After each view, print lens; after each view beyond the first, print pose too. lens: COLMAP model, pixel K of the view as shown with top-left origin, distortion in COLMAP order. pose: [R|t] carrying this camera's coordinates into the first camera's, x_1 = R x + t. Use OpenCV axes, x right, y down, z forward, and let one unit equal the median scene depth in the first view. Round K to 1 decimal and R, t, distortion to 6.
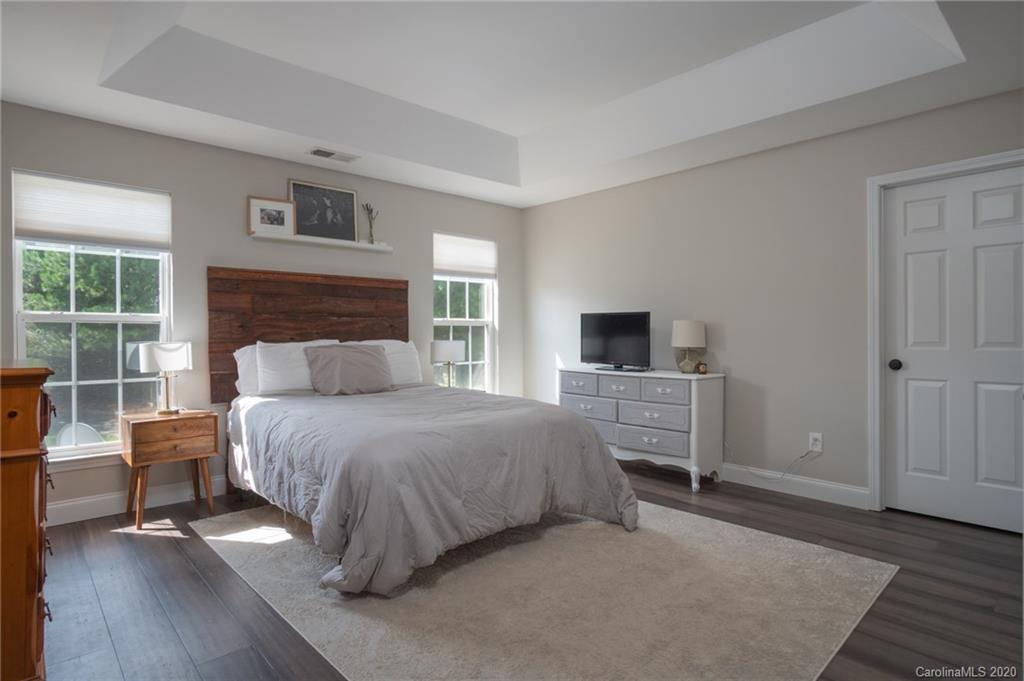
lens RADIAL K [[544.8, 0, 512.0], [0, 544.8, 340.5], [0, 0, 1]] dist [-0.004322, 0.000321]
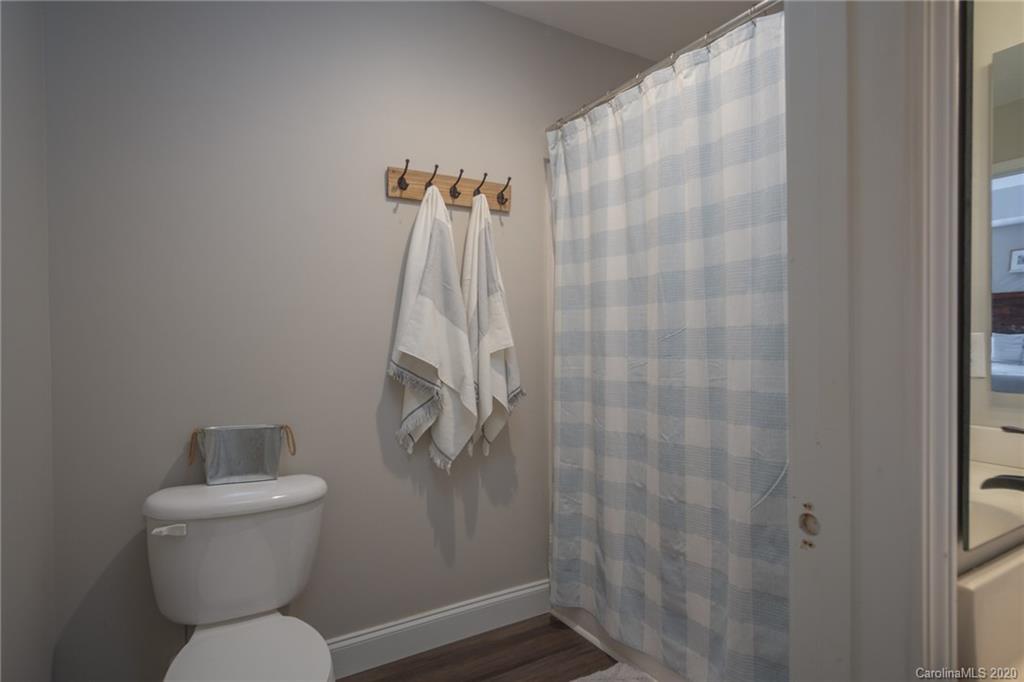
lens RADIAL K [[544.8, 0, 512.0], [0, 544.8, 341.0], [0, 0, 1]] dist [-0.004322, 0.000321]
pose [[-0.210352, 0.011355, -0.977560, 1.589897], [0.004424, 0.999933, 0.010663, 0.003484], [0.977616, -0.002082, -0.210389, -0.217623]]
